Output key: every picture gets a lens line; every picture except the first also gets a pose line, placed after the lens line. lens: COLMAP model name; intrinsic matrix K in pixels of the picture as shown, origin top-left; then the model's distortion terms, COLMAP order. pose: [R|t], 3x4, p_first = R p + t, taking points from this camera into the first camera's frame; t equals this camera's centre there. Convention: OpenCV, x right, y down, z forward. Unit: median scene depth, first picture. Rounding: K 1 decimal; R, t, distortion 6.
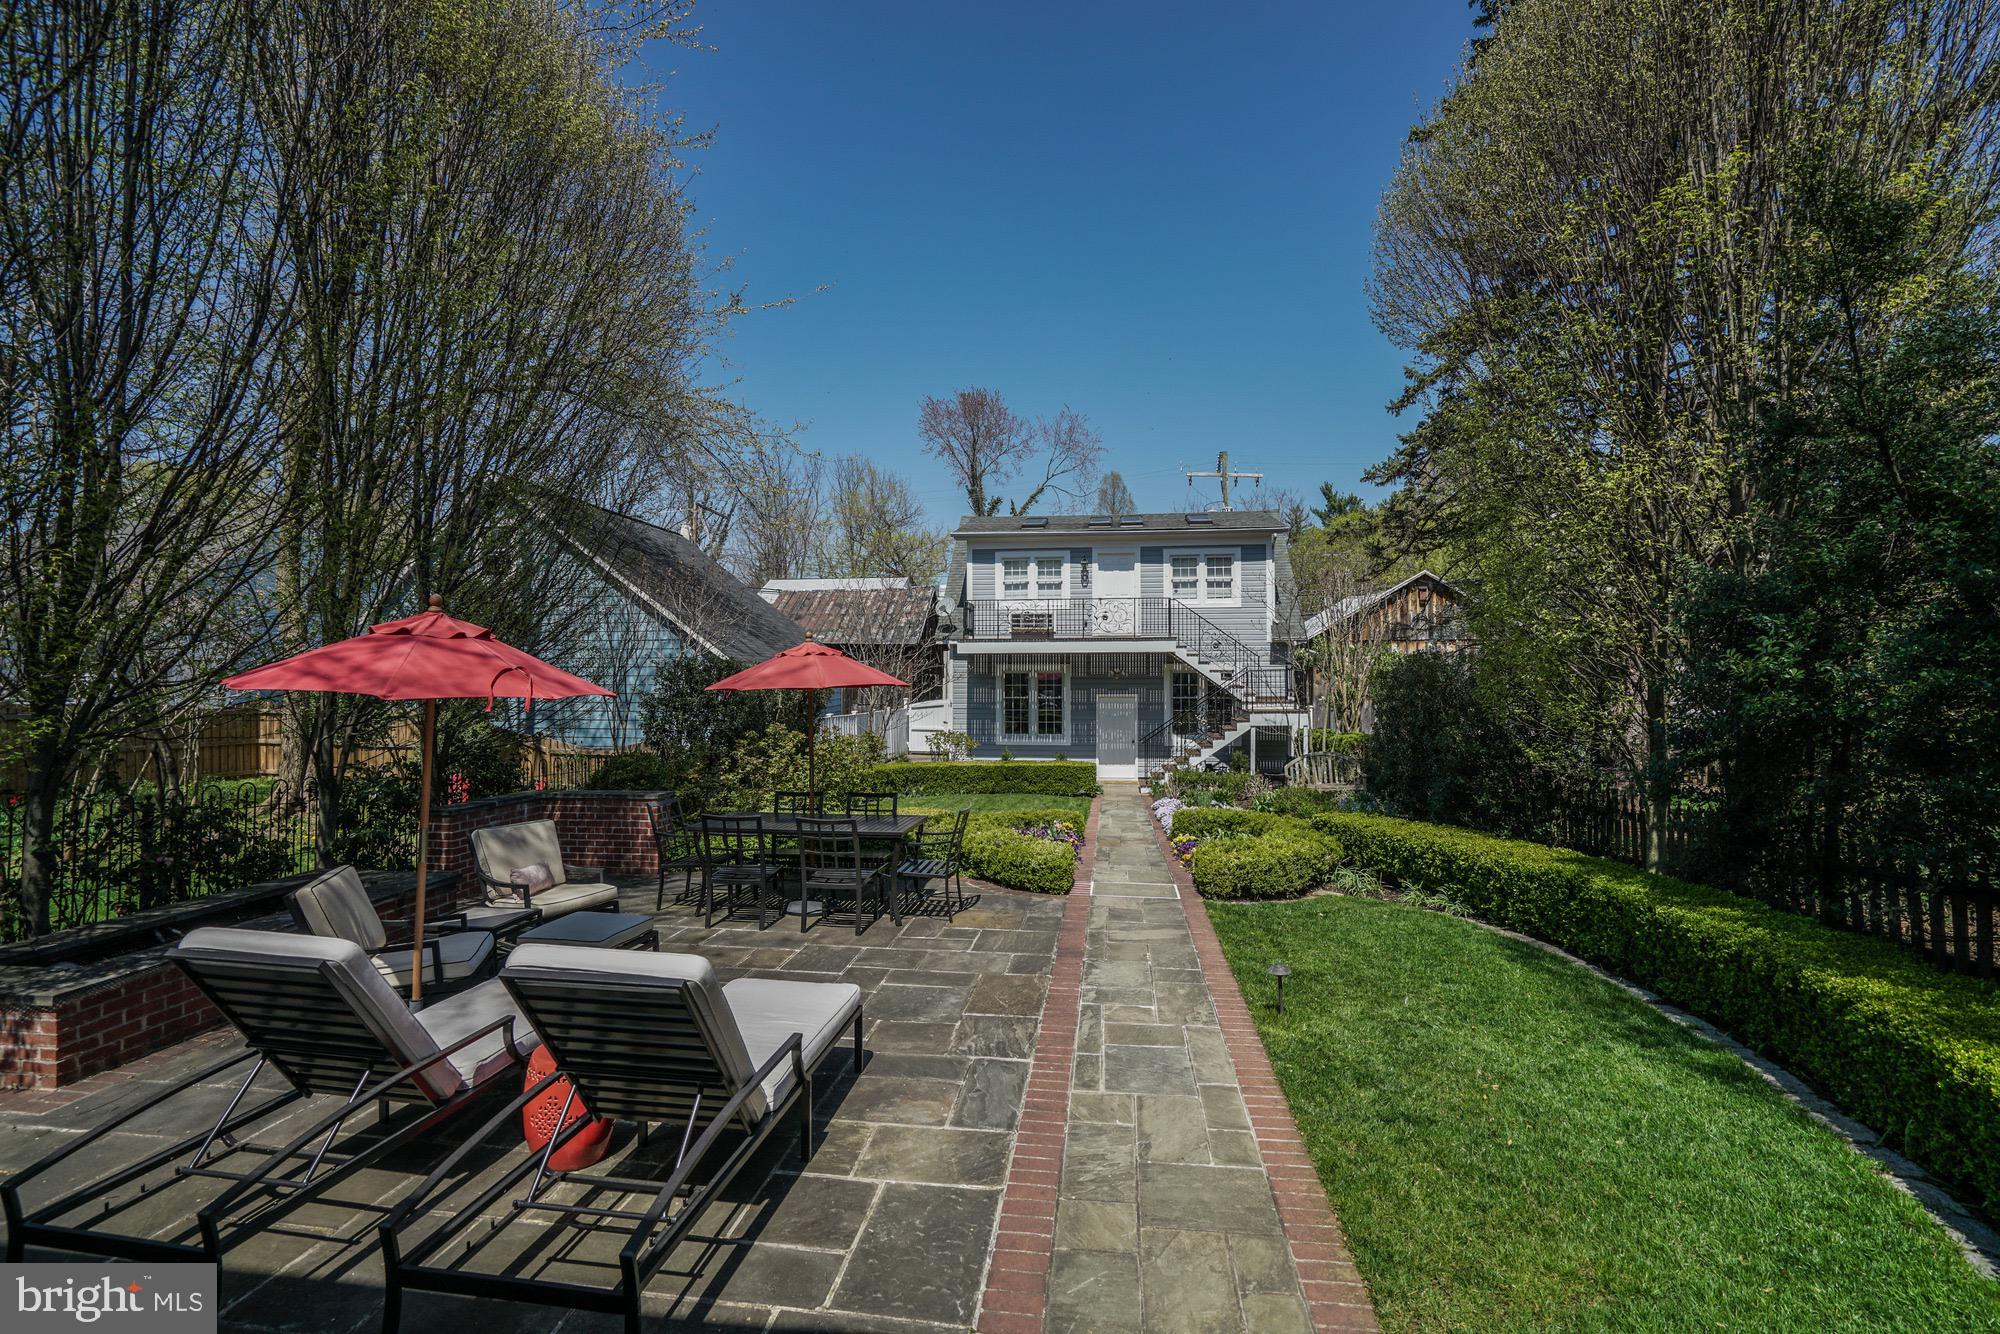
lens RADIAL K [[911.5, 0, 992.1], [0, 911.5, 667.1], [0, 0, 1]] dist [-0.064331, 0.023429]
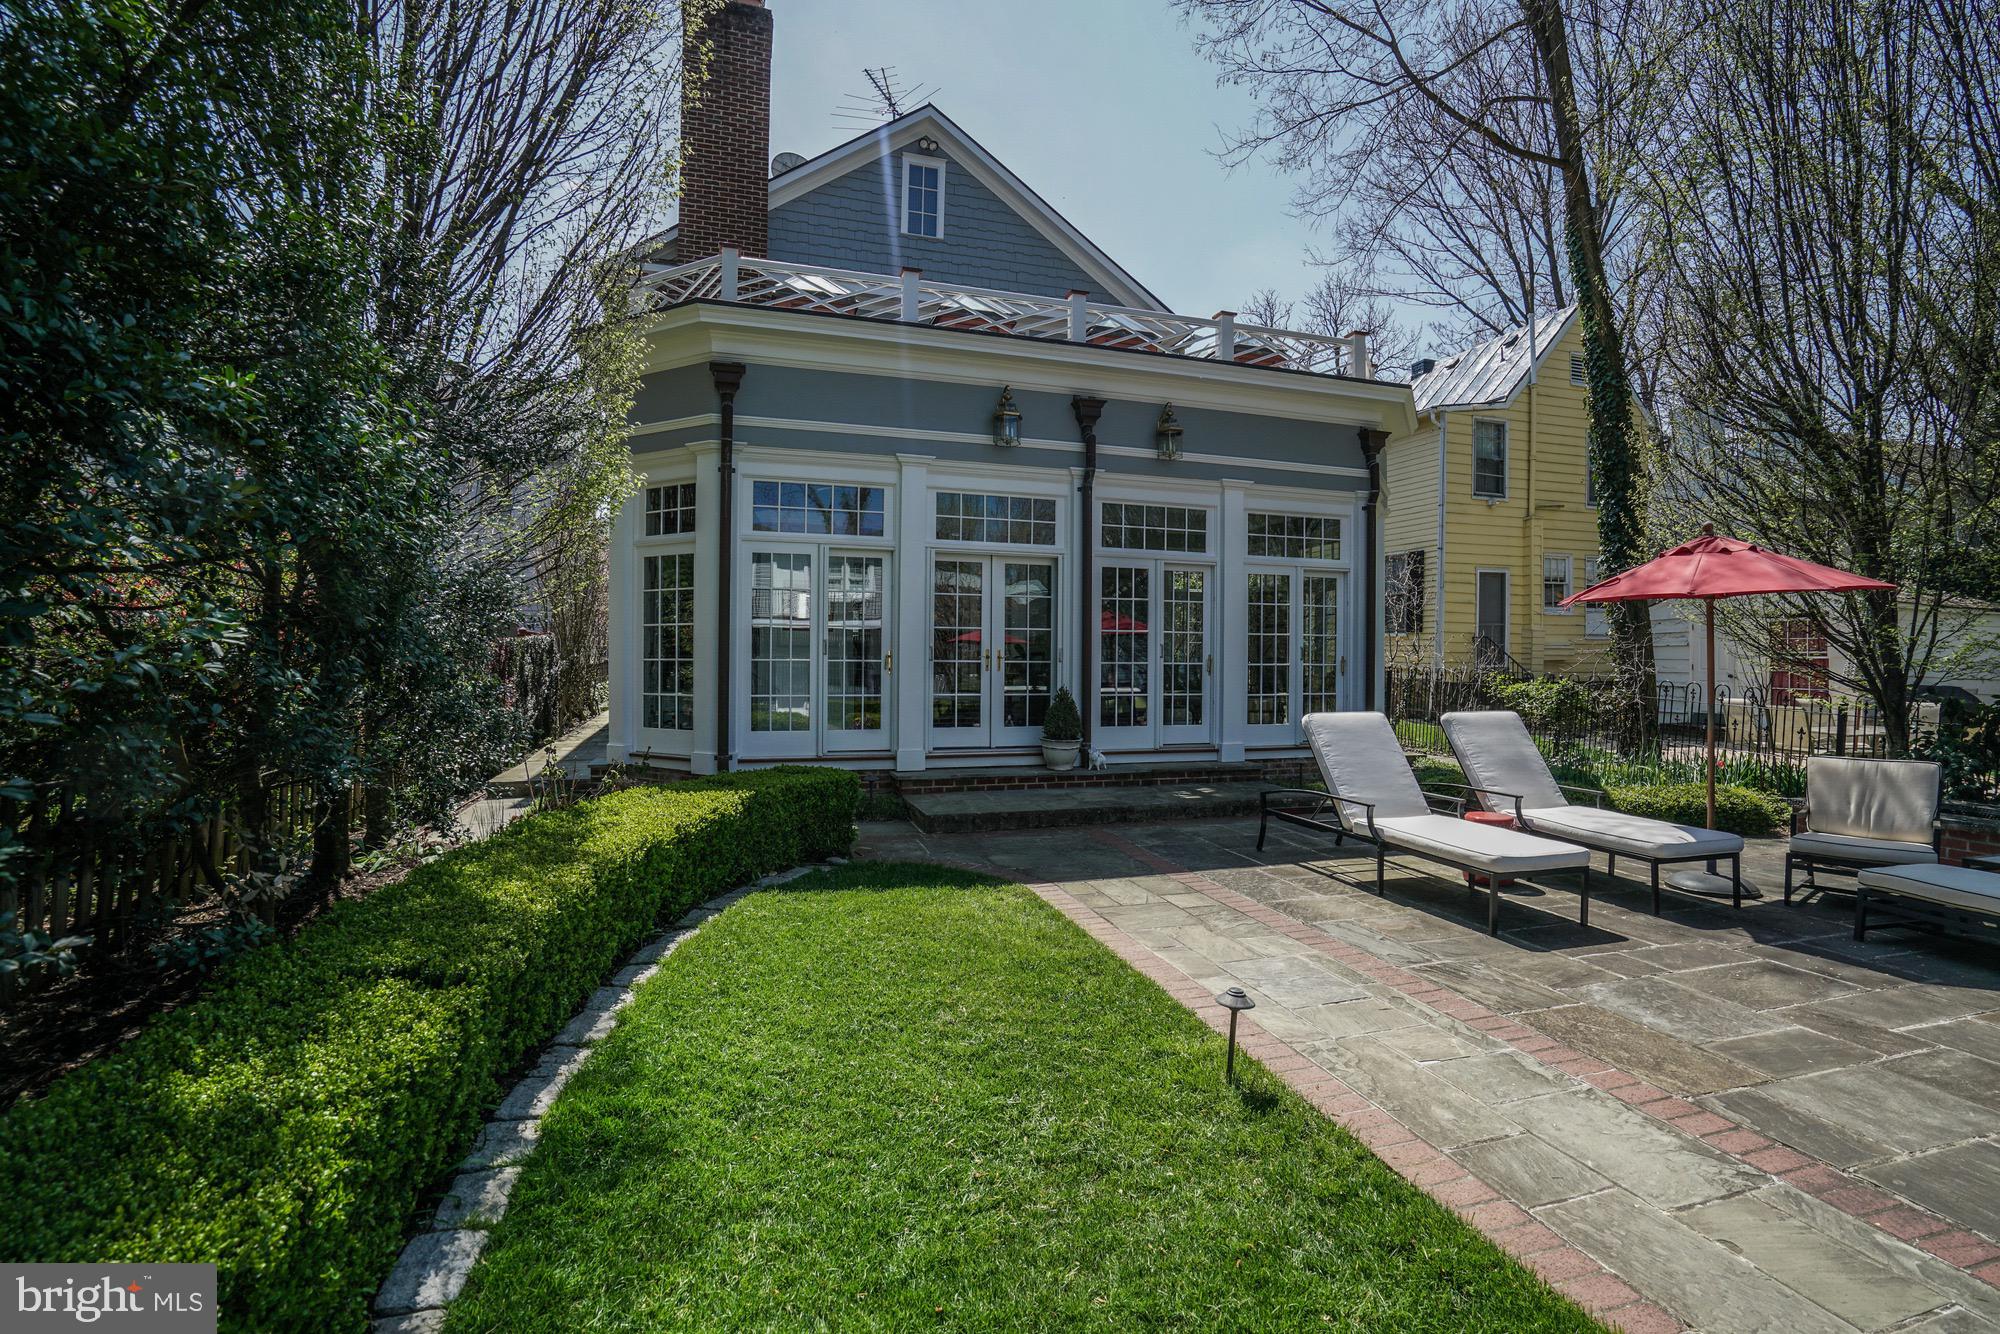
lens RADIAL K [[911.5, 0, 992.1], [0, 911.5, 667.1], [0, 0, 1]] dist [-0.064331, 0.023429]
pose [[-0.912516, -0.003776, -0.409024, 0.640729], [-0.002689, 0.999991, -0.003232, 0.103420], [0.409033, -0.001849, -0.912518, 1.327203]]
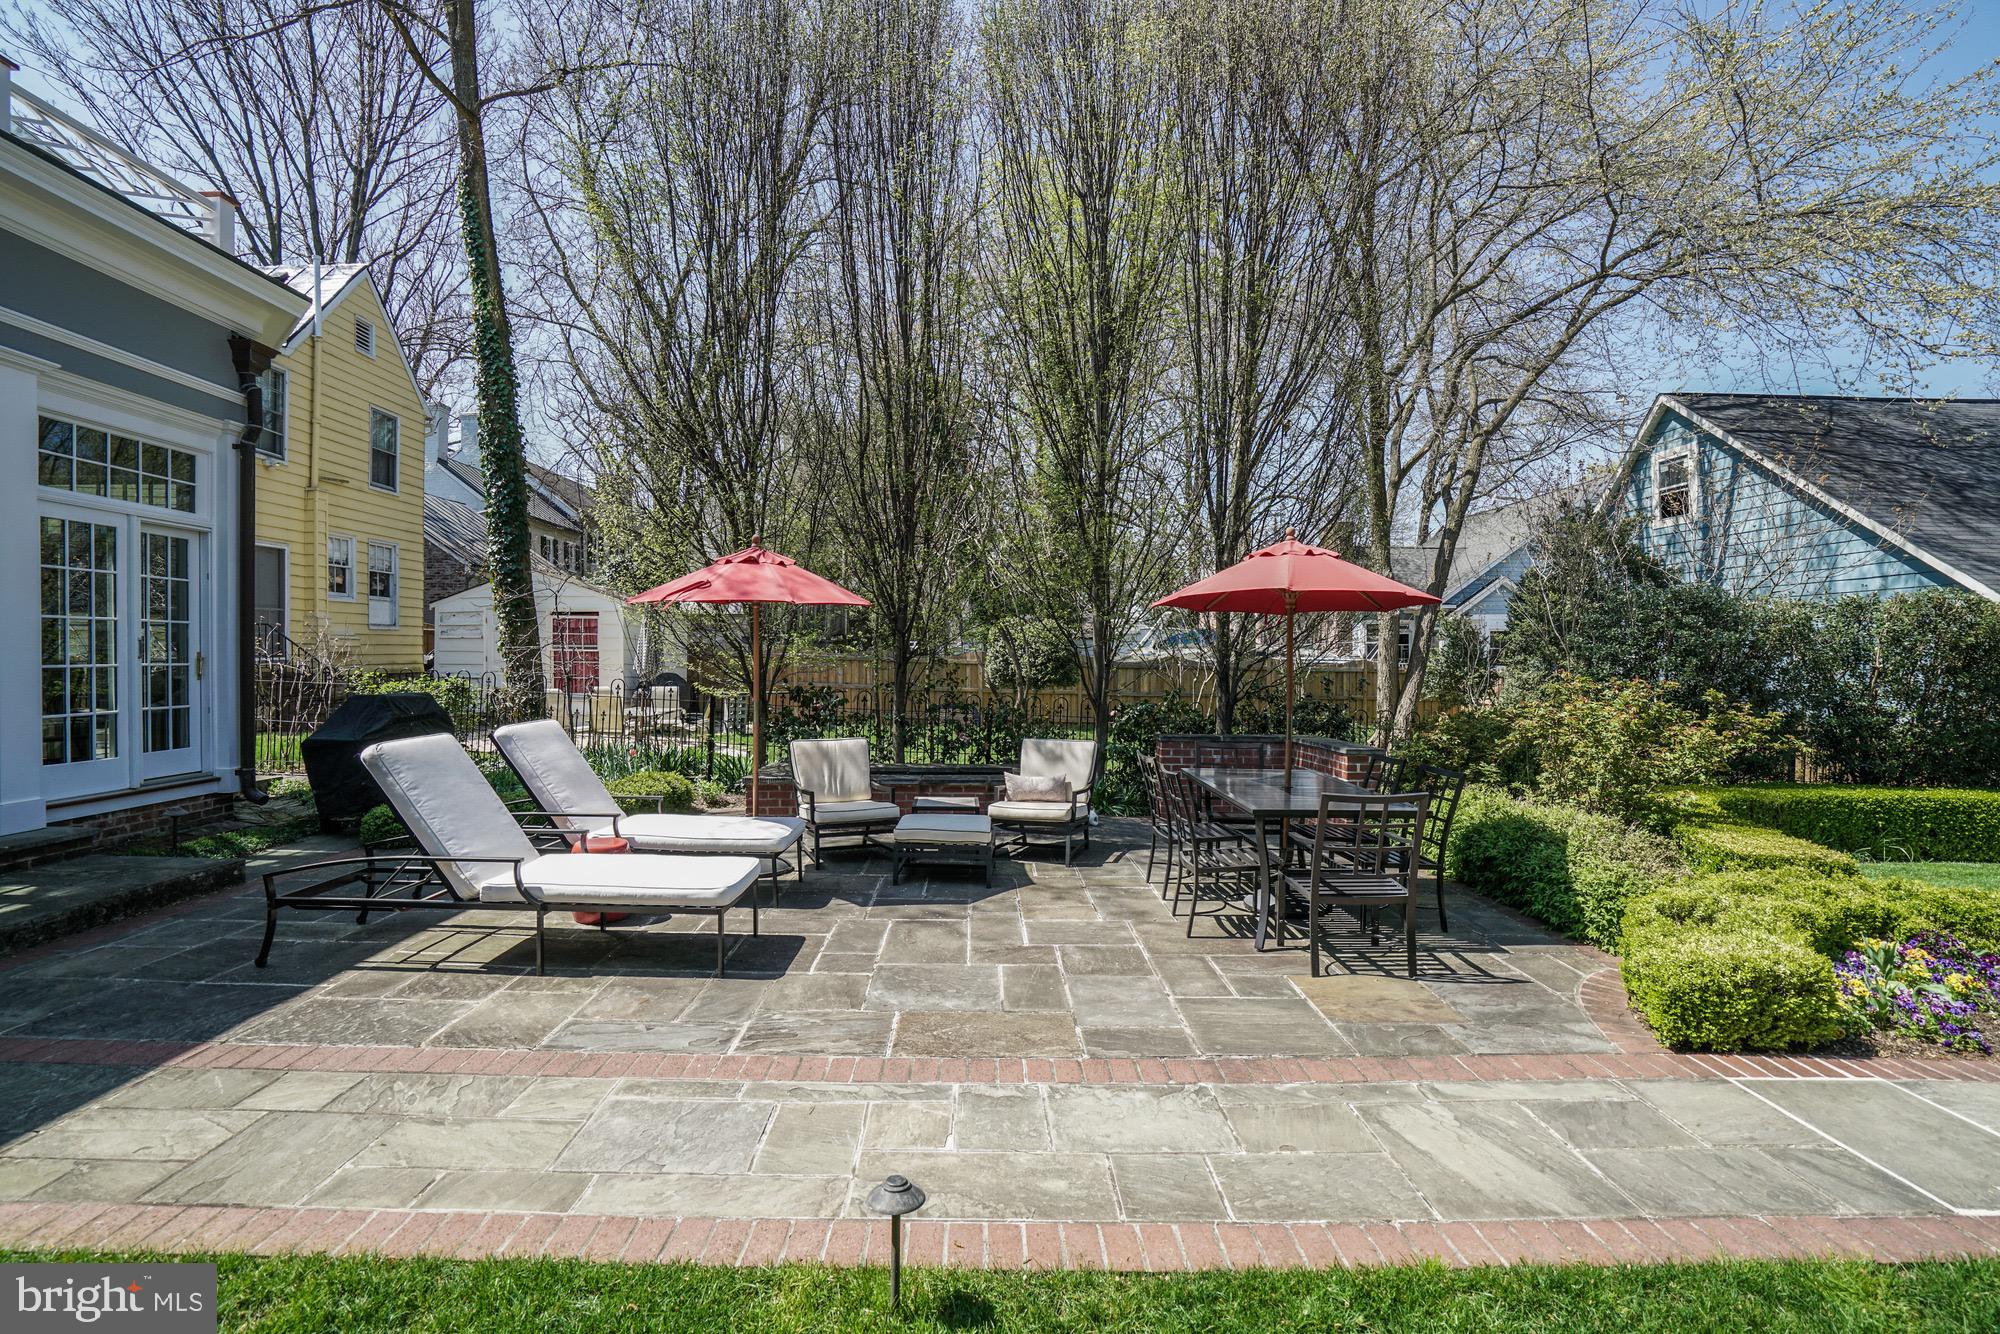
lens RADIAL K [[911.5, 0, 992.1], [0, 911.5, 667.1], [0, 0, 1]] dist [-0.064331, 0.023429]
pose [[0.149961, 0.012409, -0.988614, 0.644952], [0.003529, 0.999908, 0.013086, 0.083403], [0.988686, -0.005451, 0.149903, 0.878766]]
